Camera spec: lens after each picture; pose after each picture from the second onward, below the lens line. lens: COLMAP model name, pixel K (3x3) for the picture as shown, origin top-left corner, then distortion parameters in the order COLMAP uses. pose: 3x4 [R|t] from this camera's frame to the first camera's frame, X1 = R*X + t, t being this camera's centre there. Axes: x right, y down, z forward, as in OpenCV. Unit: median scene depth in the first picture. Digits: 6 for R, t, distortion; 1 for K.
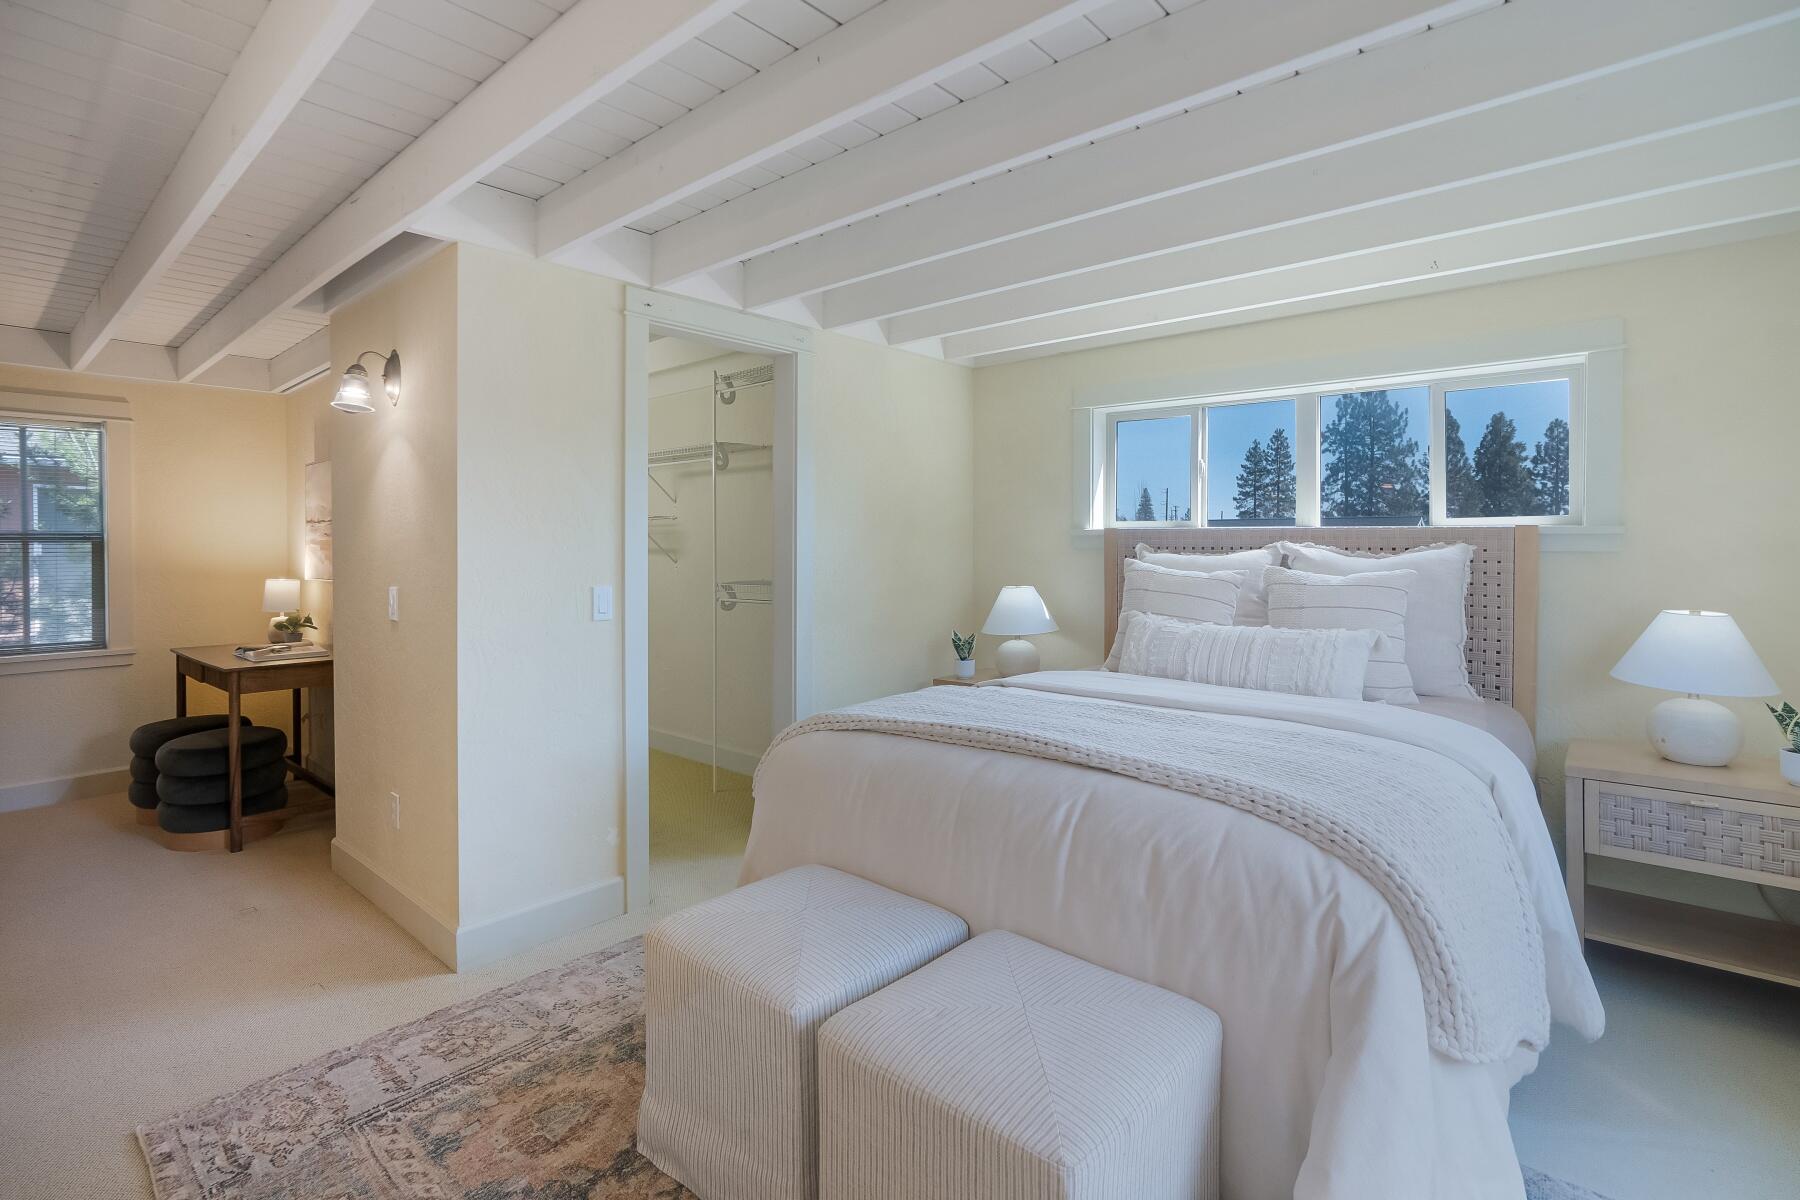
lens RADIAL K [[835.9, 0, 905.1], [0, 835.9, 553.8], [0, 0, 1]] dist [0.000791, 0.001391]
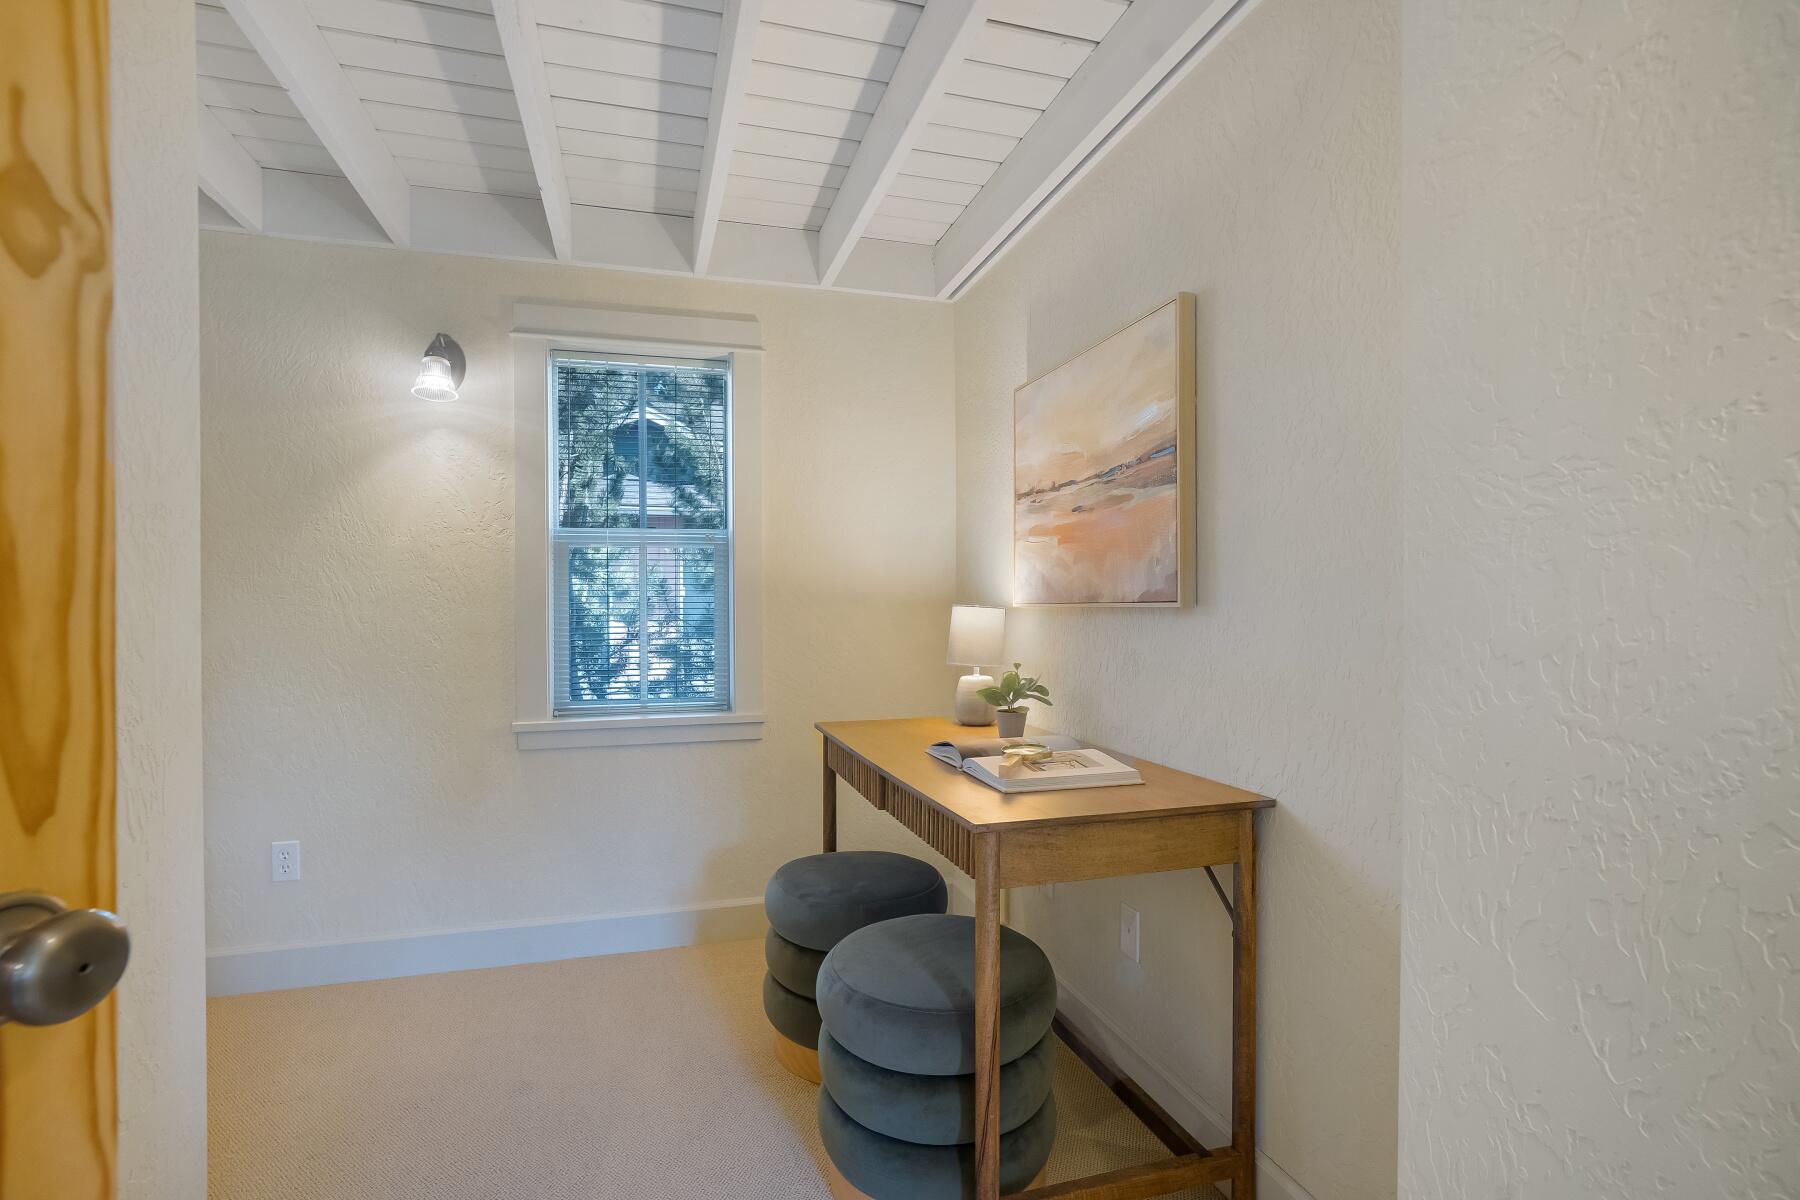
lens RADIAL K [[835.9, 0, 892.9], [0, 835.9, 604.0], [0, 0, 1]] dist [0.000791, 0.001391]
pose [[0.848300, 0.001662, -0.529514, -0.502280], [-0.003229, 0.999993, -0.002035, 0.030082], [0.529506, 0.003436, 0.848299, 0.513903]]
